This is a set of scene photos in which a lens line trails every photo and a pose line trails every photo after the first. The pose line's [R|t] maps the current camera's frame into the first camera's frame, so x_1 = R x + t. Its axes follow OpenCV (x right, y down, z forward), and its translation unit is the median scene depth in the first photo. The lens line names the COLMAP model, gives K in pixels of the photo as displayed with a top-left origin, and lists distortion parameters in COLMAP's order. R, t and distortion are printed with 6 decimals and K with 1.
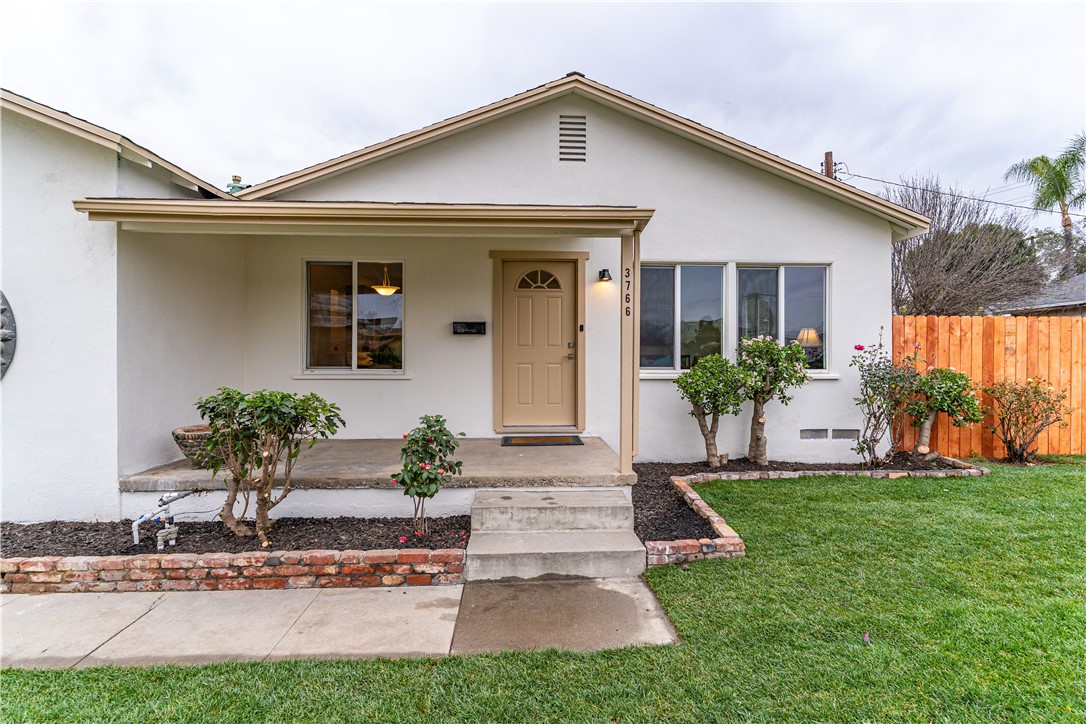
lens RADIAL K [[518.1, 0, 530.8], [0, 518.1, 357.2], [0, 0, 1]] dist [0.004095, 0.000451]
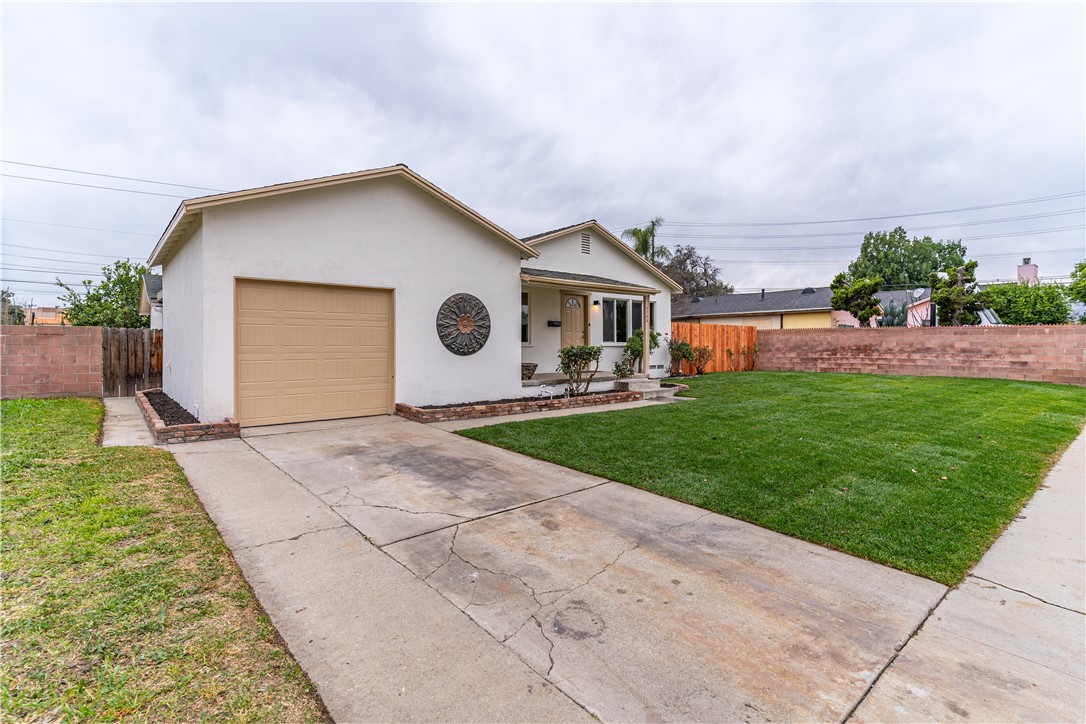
lens RADIAL K [[521.8, 0, 541.6], [0, 521.8, 341.7], [0, 0, 1]] dist [-0.000140, 0.000144]
pose [[0.794876, -0.001319, 0.606771, -1.510009], [0.005835, 0.999968, -0.005471, 0.032705], [-0.606744, 0.007889, 0.794858, -0.752252]]
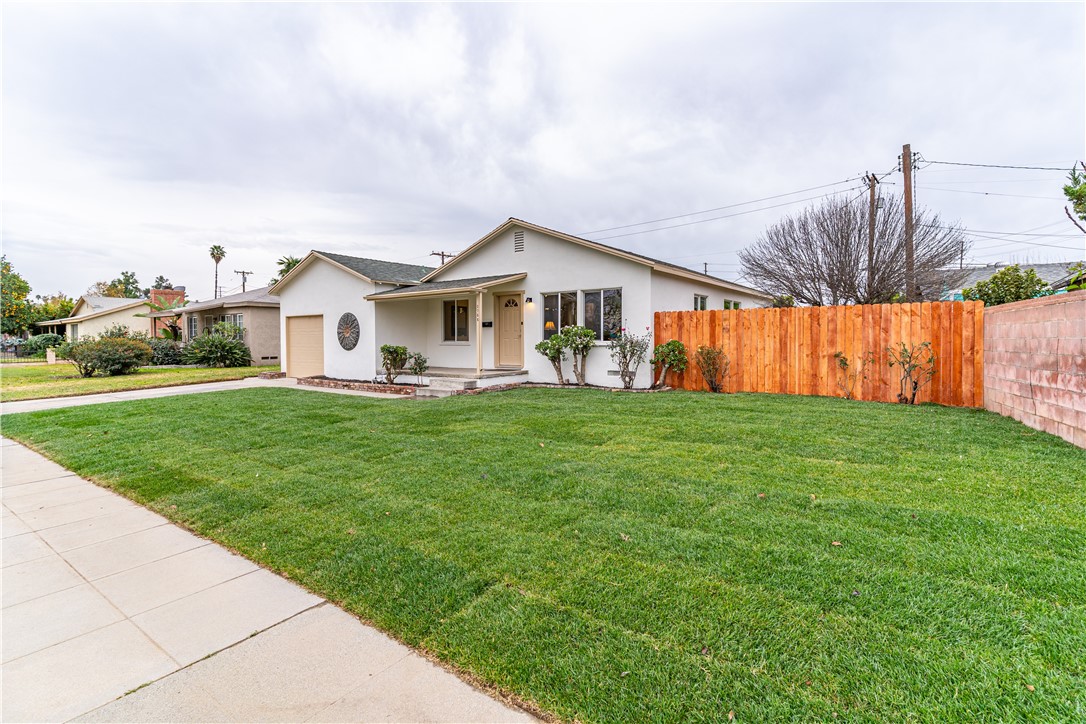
lens RADIAL K [[521.8, 0, 541.6], [0, 521.8, 341.7], [0, 0, 1]] dist [-0.000140, 0.000144]
pose [[0.777291, -0.004122, -0.629127, 1.623412], [0.002054, 0.999990, -0.004013, 0.034333], [0.629138, 0.001827, 0.777292, -0.750974]]
